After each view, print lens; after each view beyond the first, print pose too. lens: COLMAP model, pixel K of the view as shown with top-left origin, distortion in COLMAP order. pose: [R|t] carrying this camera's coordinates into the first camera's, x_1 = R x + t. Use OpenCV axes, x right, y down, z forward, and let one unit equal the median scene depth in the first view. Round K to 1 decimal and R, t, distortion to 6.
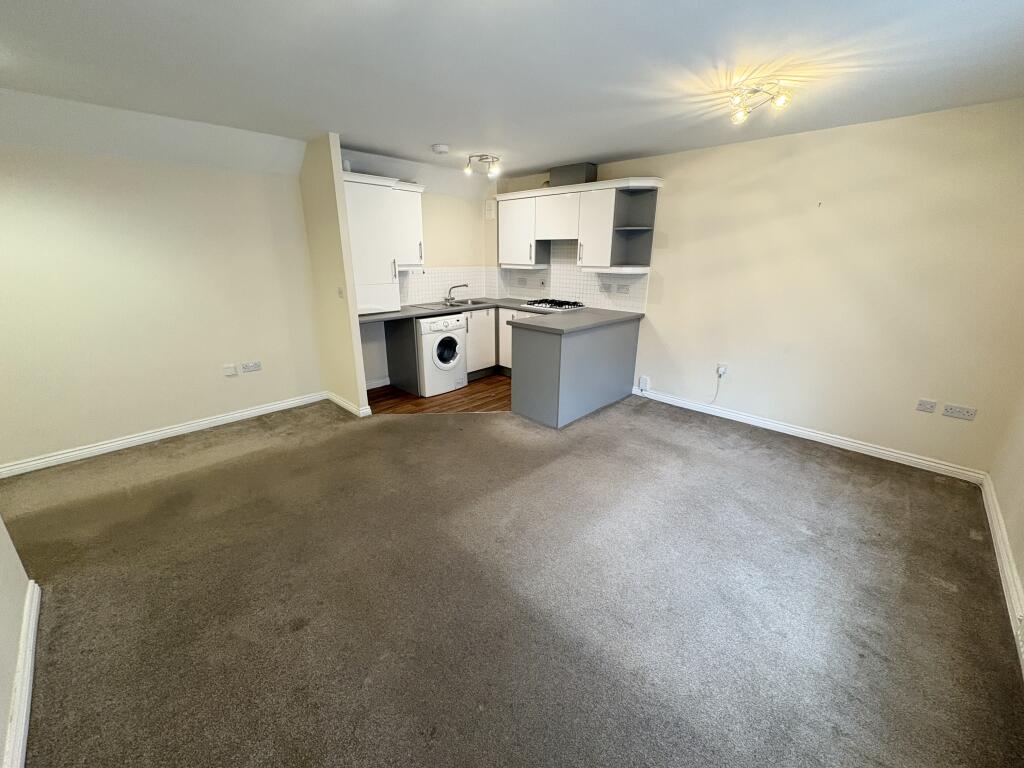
lens RADIAL K [[406.6, 0, 512.0], [0, 406.6, 384.0], [0, 0, 1]] dist [-0.000386, 0.000254]
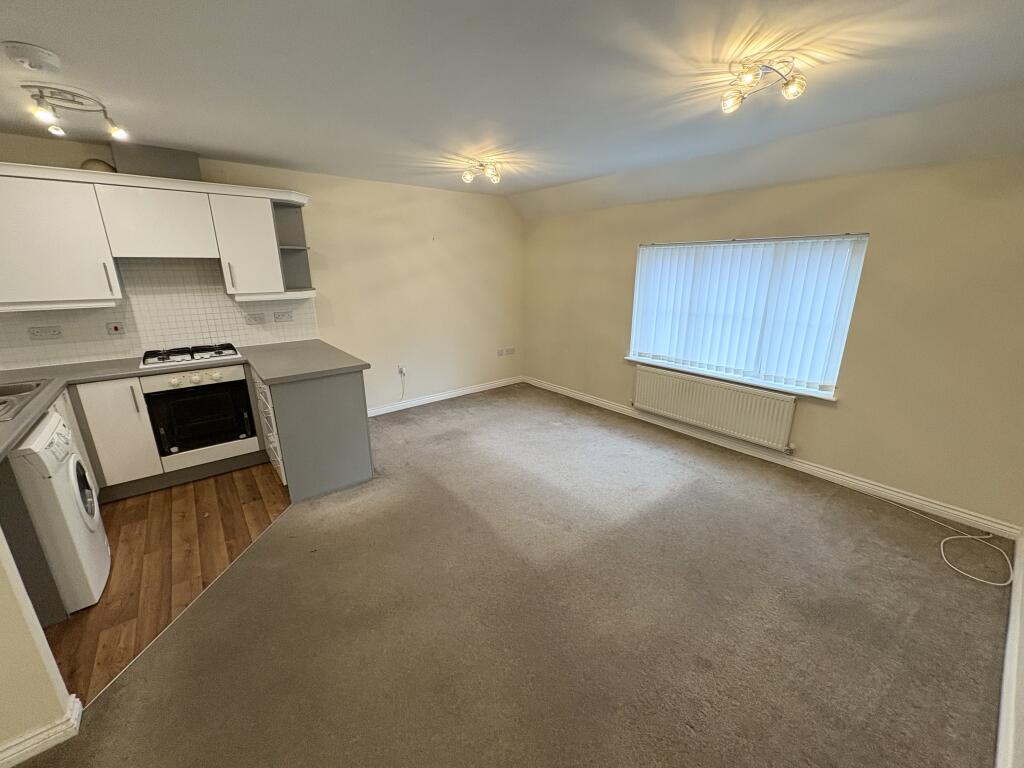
lens RADIAL K [[406.6, 0, 512.0], [0, 406.6, 384.0], [0, 0, 1]] dist [-0.000386, 0.000254]
pose [[0.121841, -0.281895, 0.951677, -0.512184], [0.312561, 0.920936, 0.232773, -0.150706], [-0.942051, 0.269096, 0.200317, 0.411233]]
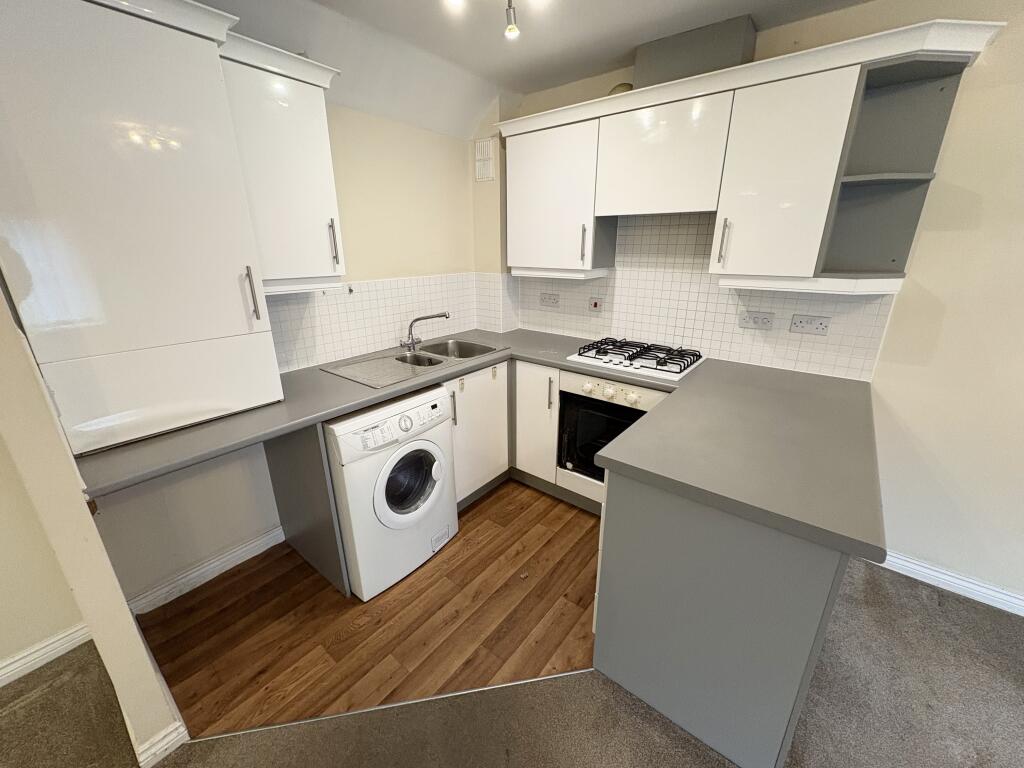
lens RADIAL K [[406.6, 0, 512.0], [0, 406.6, 384.0], [0, 0, 1]] dist [-0.000386, 0.000254]
pose [[0.994958, -0.040711, 0.091661, -0.091365], [0.039404, 0.999095, 0.016029, -0.186381], [-0.092230, -0.012336, 0.995661, 0.579887]]
